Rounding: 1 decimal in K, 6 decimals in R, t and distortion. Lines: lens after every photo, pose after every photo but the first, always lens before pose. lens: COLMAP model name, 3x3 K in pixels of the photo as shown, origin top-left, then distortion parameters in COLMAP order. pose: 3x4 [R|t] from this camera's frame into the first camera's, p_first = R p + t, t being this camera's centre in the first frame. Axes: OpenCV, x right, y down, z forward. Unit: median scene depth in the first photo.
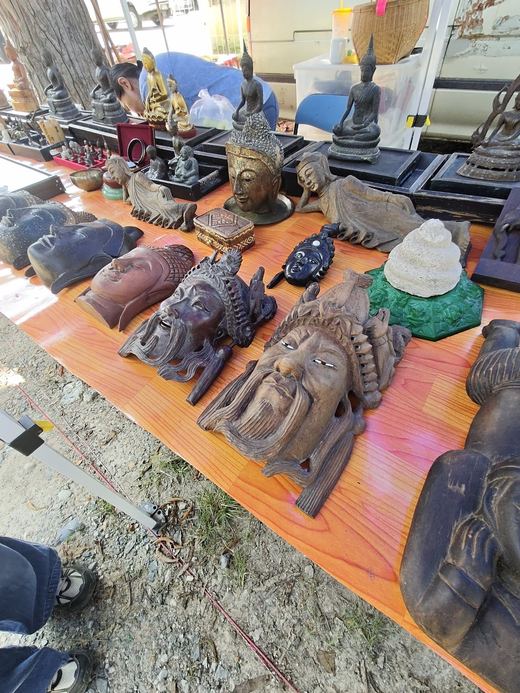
lens RADIAL K [[311.7, 0, 260.7], [0, 311.7, 346.9], [0, 0, 1]] dist [0.012609, -0.004343]
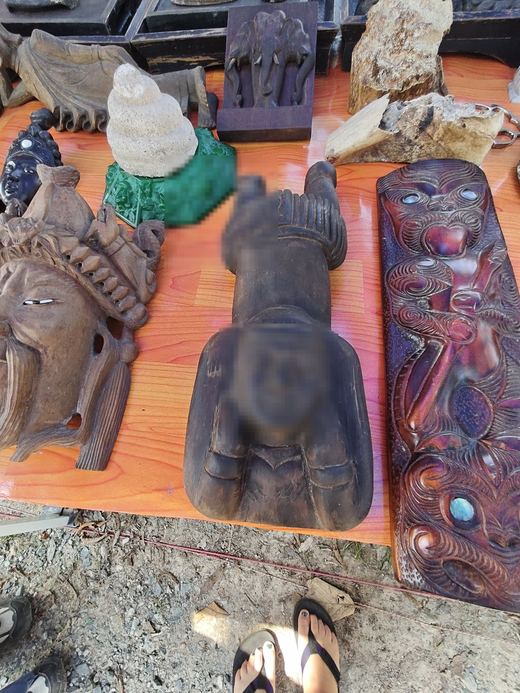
lens RADIAL K [[311.7, 0, 260.4], [0, 311.7, 346.0], [0, 0, 1]] dist [0.012609, -0.004343]
pose [[0.866915, -0.433324, 0.246350, 0.255077], [0.359178, 0.885740, 0.294034, 0.068840], [-0.345614, -0.166420, 0.923502, 0.040700]]
